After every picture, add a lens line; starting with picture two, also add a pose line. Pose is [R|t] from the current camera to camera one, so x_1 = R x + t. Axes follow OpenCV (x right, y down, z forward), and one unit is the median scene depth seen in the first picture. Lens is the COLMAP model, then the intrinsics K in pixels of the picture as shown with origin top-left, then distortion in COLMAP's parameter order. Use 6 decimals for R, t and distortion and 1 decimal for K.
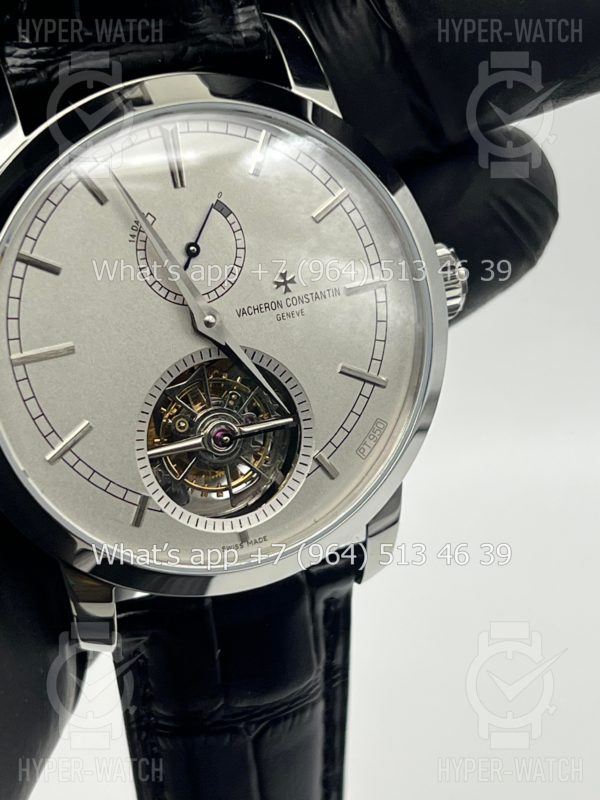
lens RADIAL K [[1845.3, 0, 294.1], [0, 1845.3, 397.2], [0, 0, 1]] dist [0.140920, 0.000000]
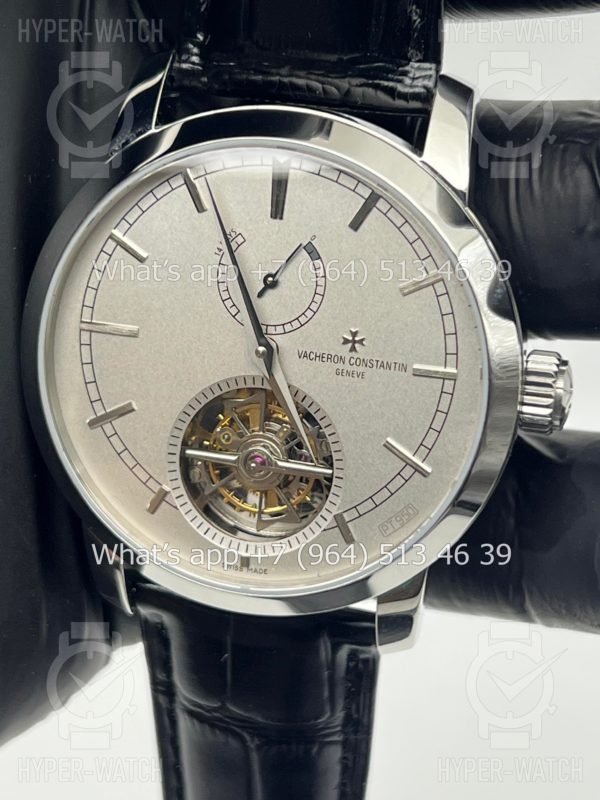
lens RADIAL K [[1845.3, 0, 296.8], [0, 1845.3, 399.0], [0, 0, 1]] dist [0.140920, 0.000000]
pose [[0.816915, 0.349537, -0.458775, 0.438929], [-0.318981, 0.936520, 0.145536, -0.168690], [0.480522, 0.027449, 0.876553, 0.116746]]
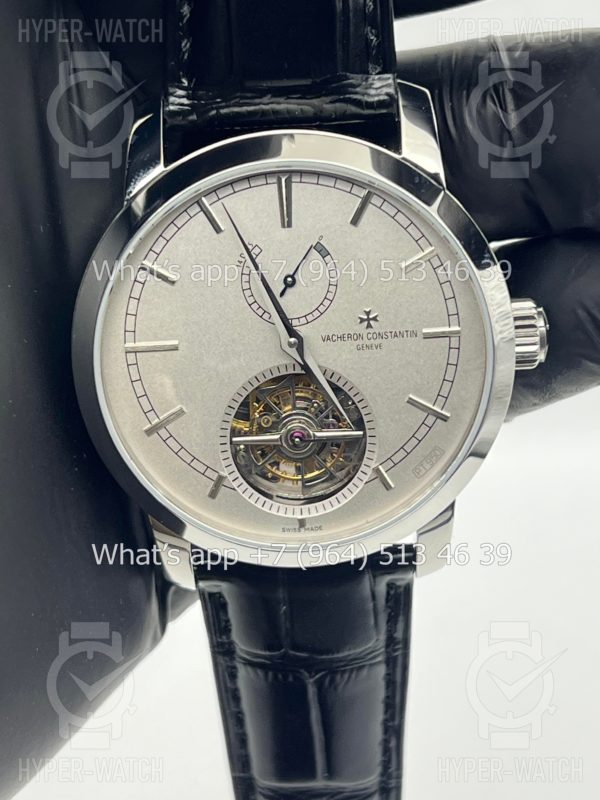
lens RADIAL K [[1845.3, 0, 299.6], [0, 1845.3, 400.7], [0, 0, 1]] dist [0.140920, 0.000000]
pose [[0.938929, 0.194410, -0.283930, 0.295689], [-0.163686, 0.978116, 0.128435, -0.154843], [0.302685, -0.074116, 0.950204, -0.120471]]
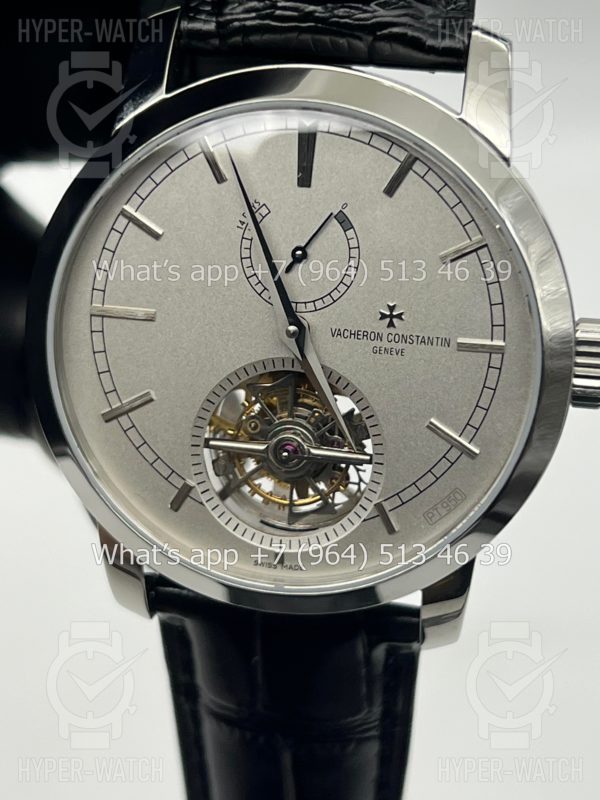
lens RADIAL K [[1845.3, 0, 298.5], [0, 1845.3, 402.2], [0, 0, 1]] dist [0.140920, 0.000000]
pose [[0.857466, 0.318076, -0.404449, 0.343917], [-0.289269, 0.948059, 0.132318, -0.130635], [0.425529, 0.003536, 0.904938, 0.146692]]
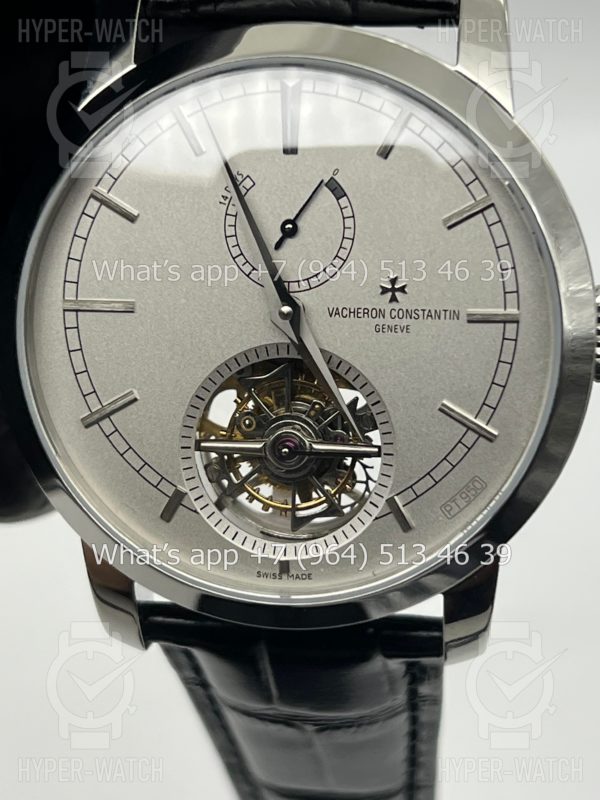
lens RADIAL K [[1845.3, 0, 298.5], [0, 1845.3, 397.5], [0, 0, 1]] dist [0.140920, 0.000000]
pose [[0.879947, 0.240873, -0.409479, 0.315812], [-0.238302, 0.969447, 0.058175, -0.053385], [0.410981, 0.046389, 0.910463, 0.218202]]
